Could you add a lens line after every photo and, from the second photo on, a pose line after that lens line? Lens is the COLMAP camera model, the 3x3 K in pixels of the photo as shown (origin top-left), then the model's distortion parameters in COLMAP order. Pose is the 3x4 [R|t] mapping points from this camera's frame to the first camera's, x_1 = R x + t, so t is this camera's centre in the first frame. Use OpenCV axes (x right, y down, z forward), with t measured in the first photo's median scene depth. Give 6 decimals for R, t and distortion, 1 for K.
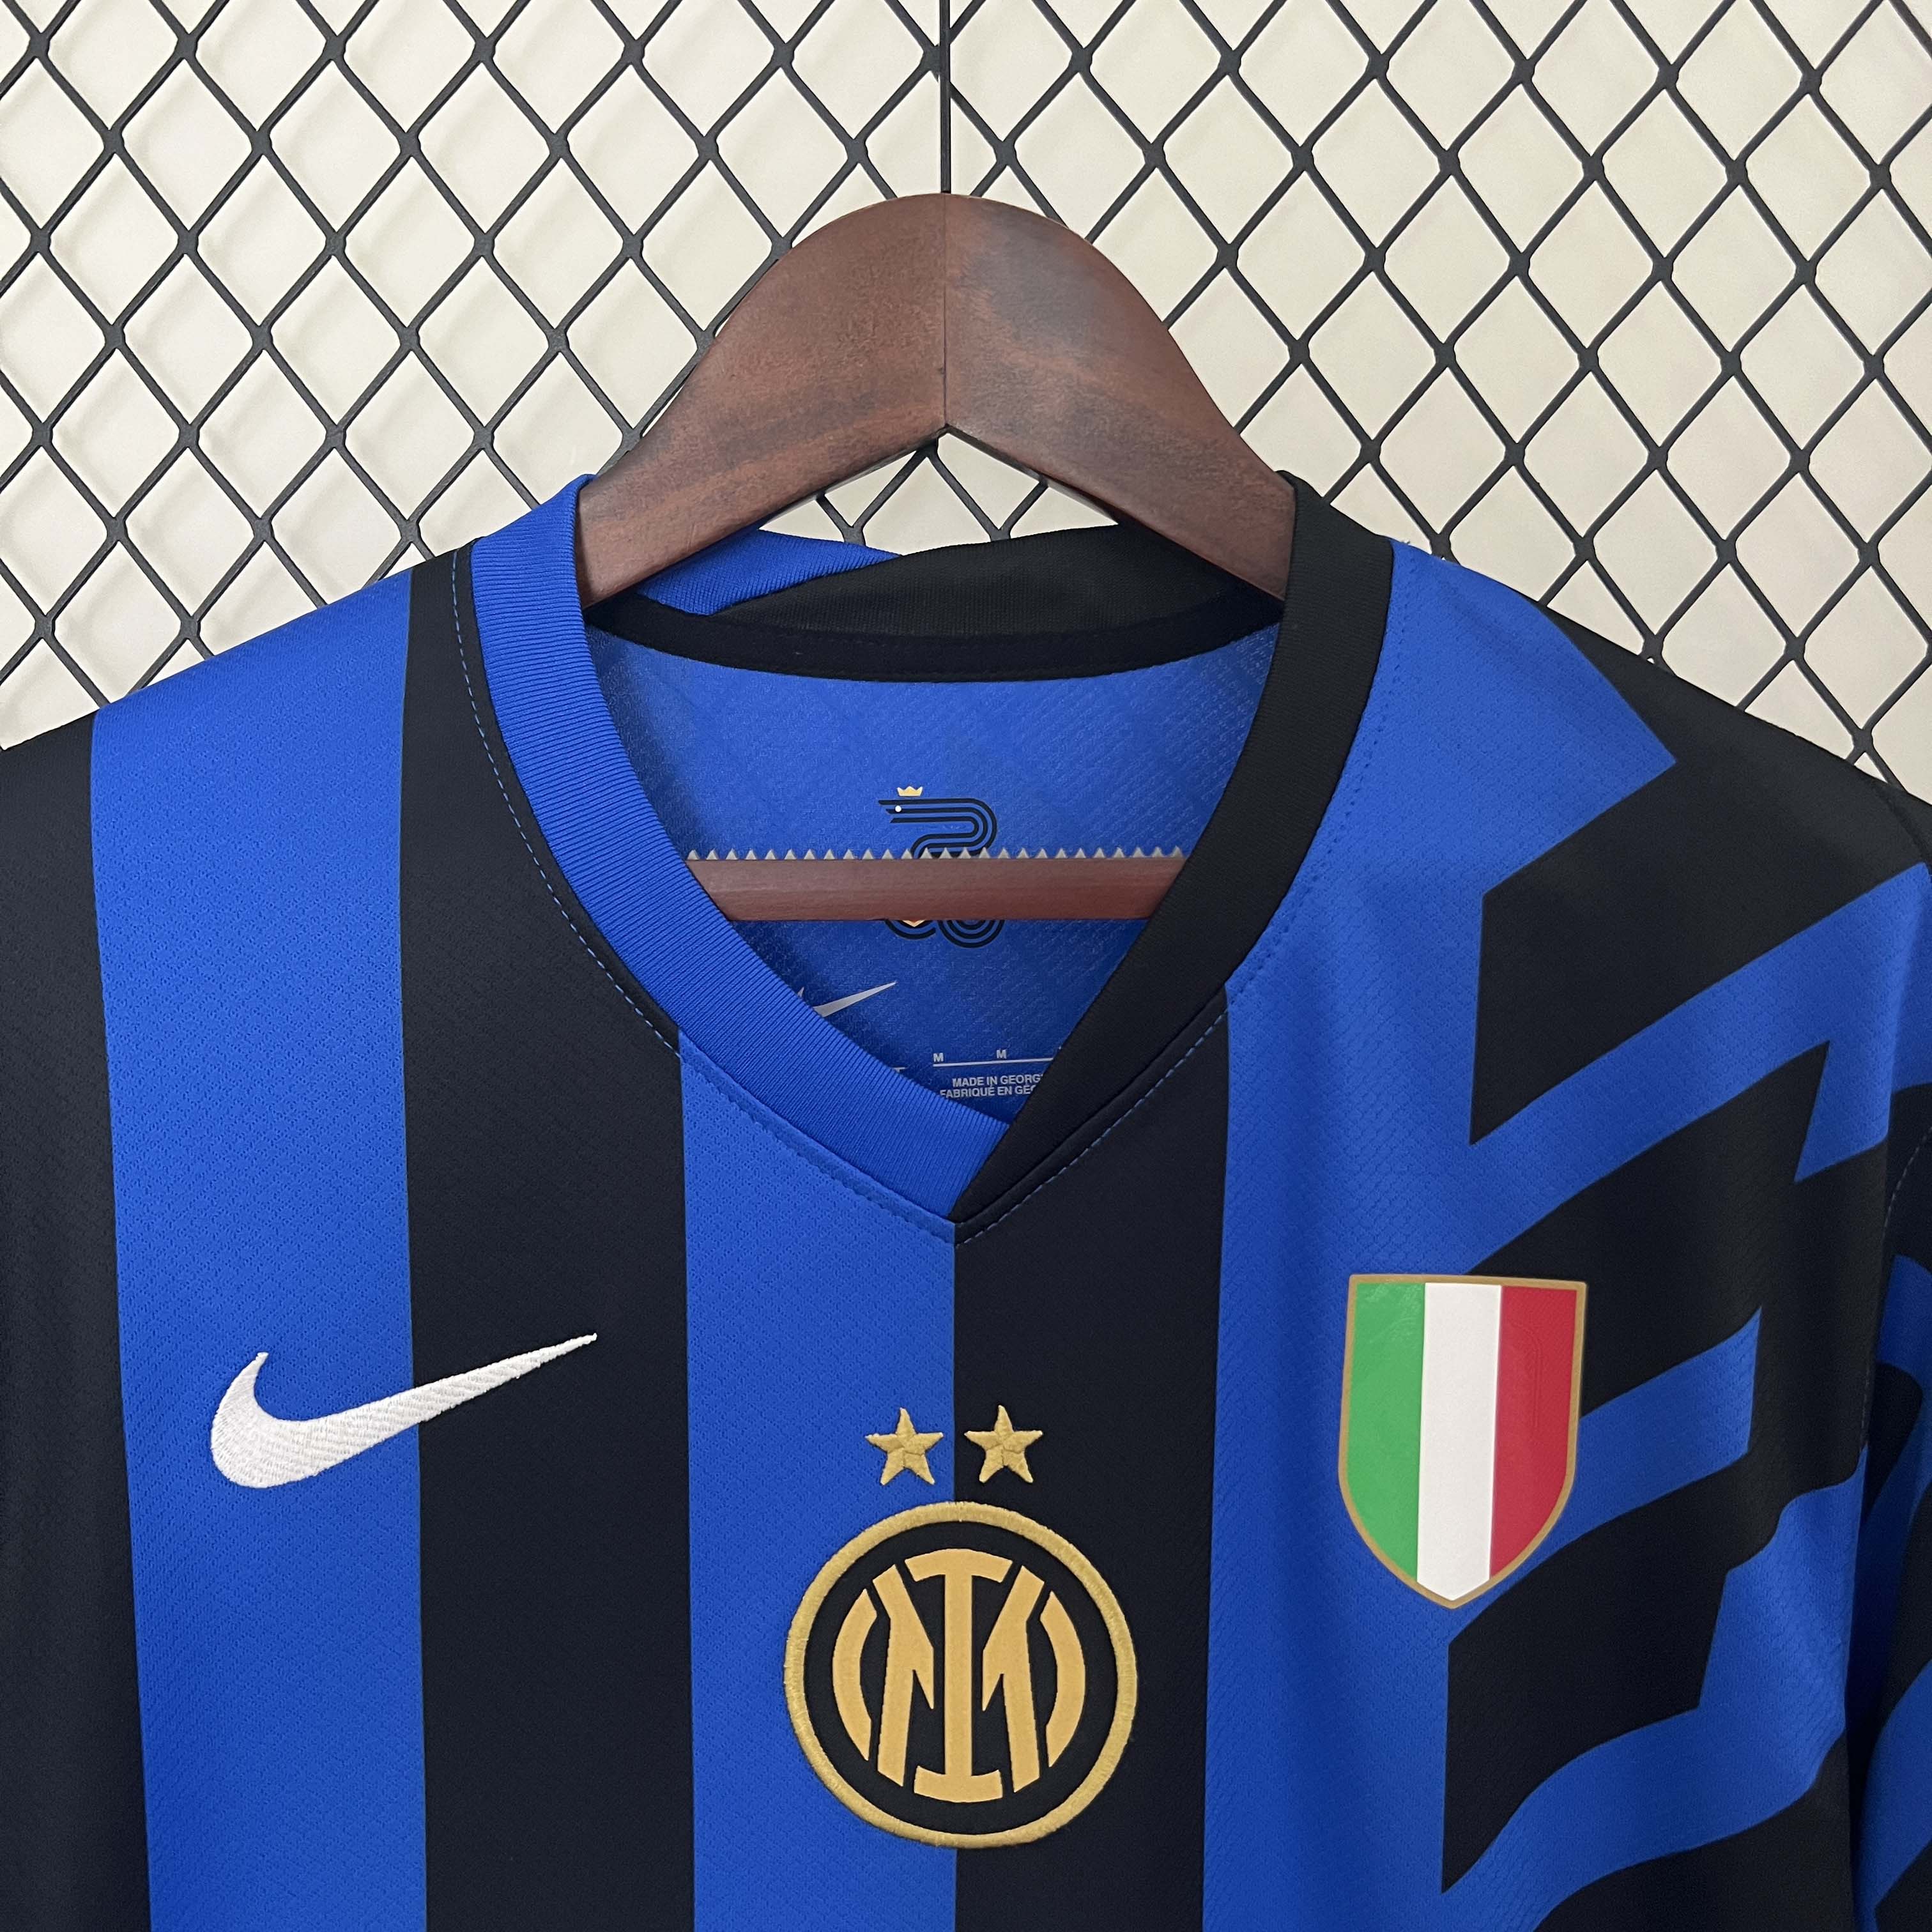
lens RADIAL K [[1919.0, 0, 985.3], [0, 1919.0, 966.1], [0, 0, 1]] dist [-0.038964, -0.016234]
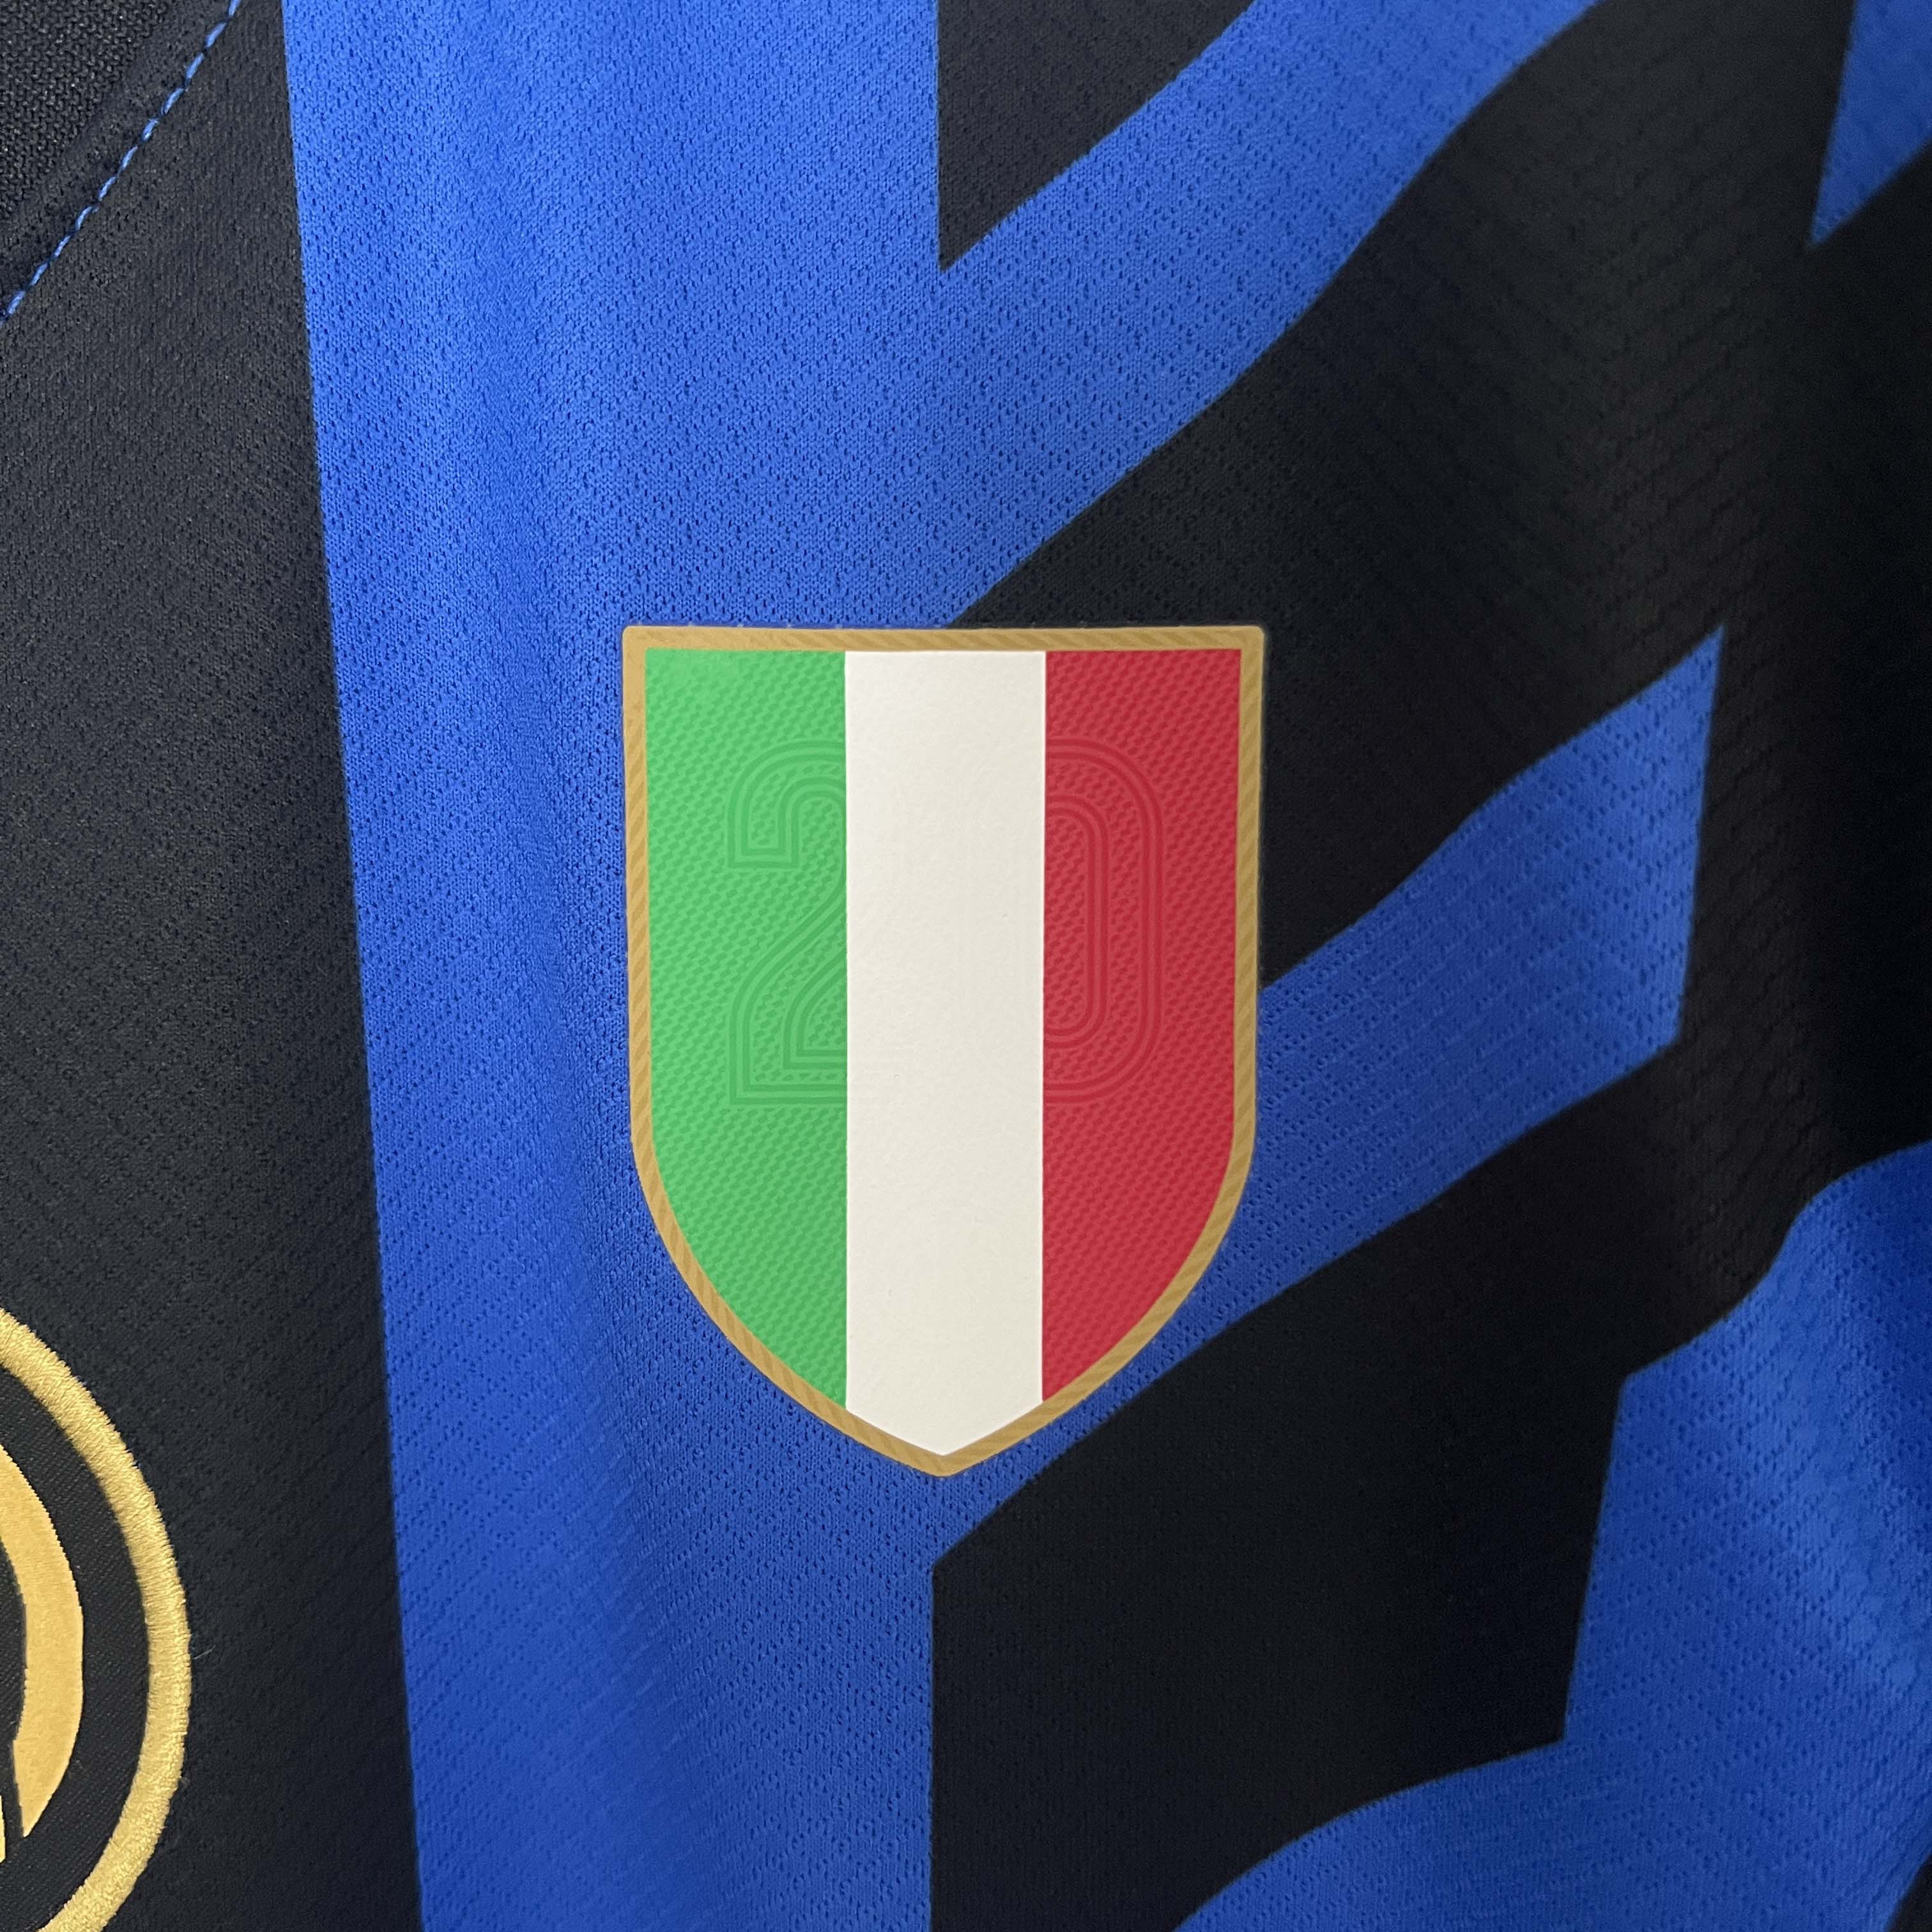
lens RADIAL K [[2024.9, 0, 966.0], [0, 2024.9, 966.0], [0, 0, 1]] dist [-0.010138, -0.092680]
pose [[0.994722, -0.034605, -0.096590, 0.078813], [0.044382, 0.993898, 0.100980, 0.050962], [0.092507, -0.104734, 0.990189, 0.159969]]
